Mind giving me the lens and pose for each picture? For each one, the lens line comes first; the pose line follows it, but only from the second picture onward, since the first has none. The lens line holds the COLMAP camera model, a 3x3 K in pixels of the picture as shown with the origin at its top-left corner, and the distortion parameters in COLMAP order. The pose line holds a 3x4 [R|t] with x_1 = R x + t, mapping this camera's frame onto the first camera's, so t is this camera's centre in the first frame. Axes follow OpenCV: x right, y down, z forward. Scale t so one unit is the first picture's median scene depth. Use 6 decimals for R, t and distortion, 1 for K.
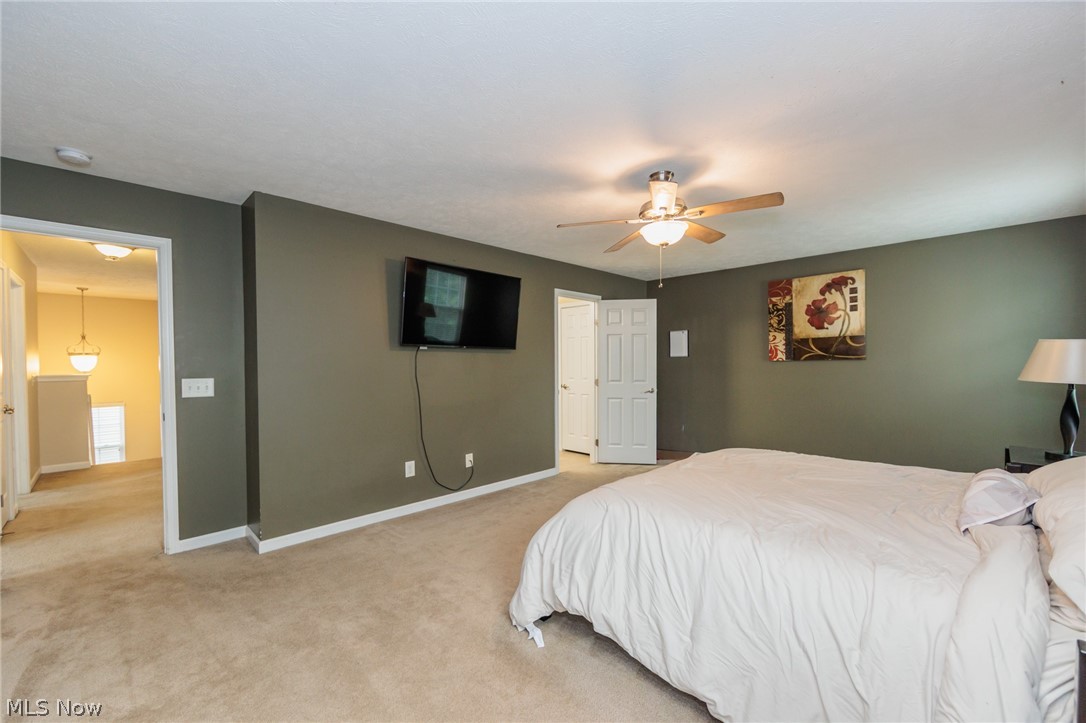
lens RADIAL K [[431.7, 0, 543.0], [0, 431.7, 361.5], [0, 0, 1]] dist [0.001324, 0.000338]
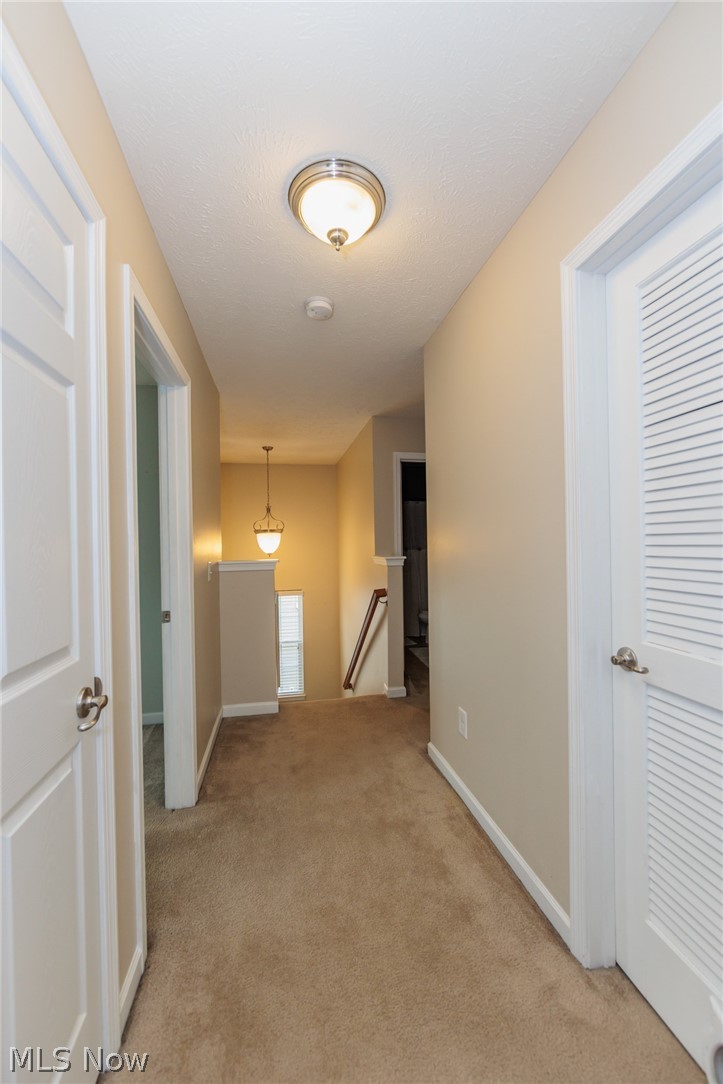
lens RADIAL K [[430.9, 0, 361.5], [0, 430.9, 542.0], [0, 0, 1]] dist [0.001324, 0.000338]
pose [[0.826116, -0.002187, -0.563496, -0.484923], [0.001436, 0.999997, -0.001775, 0.003900], [0.563499, 0.000657, 0.826117, 0.451534]]
